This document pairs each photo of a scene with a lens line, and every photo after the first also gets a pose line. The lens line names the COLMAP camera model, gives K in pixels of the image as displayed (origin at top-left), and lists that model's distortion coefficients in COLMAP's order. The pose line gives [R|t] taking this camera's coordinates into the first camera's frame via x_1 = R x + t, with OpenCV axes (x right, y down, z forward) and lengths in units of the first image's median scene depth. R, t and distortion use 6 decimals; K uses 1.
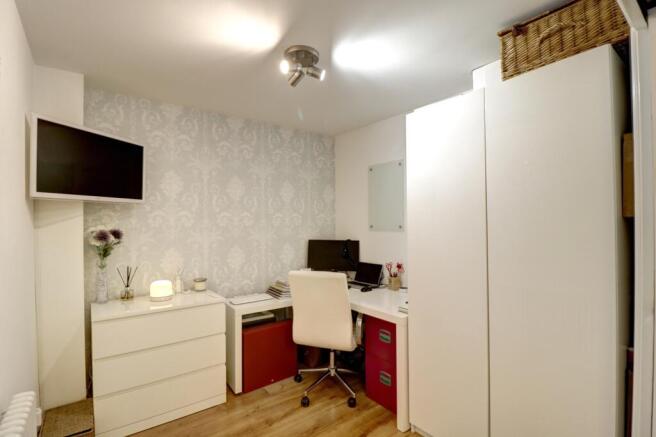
lens RADIAL K [[302.3, 0, 330.4], [0, 302.3, 231.4], [0, 0, 1]] dist [-0.001925, -0.000573]
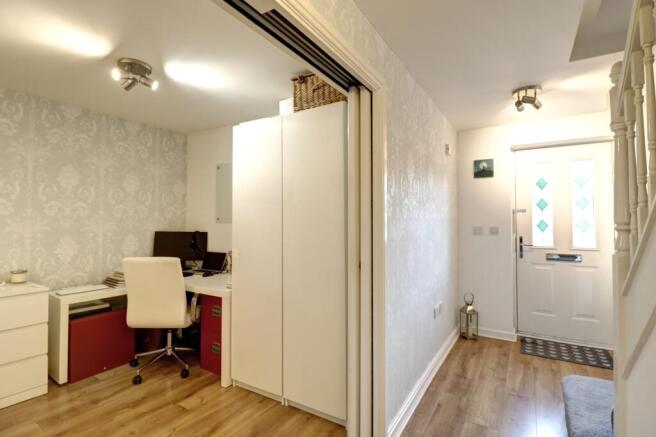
lens RADIAL K [[310.8, 0, 328.0], [0, 310.8, 218.5], [0, 0, 1]] dist [0.000072, -0.011473]
pose [[0.937097, 0.013252, 0.348817, 0.146437], [0.000330, 0.999245, -0.038850, 0.032781], [-0.349068, 0.036521, 0.936385, -0.257762]]
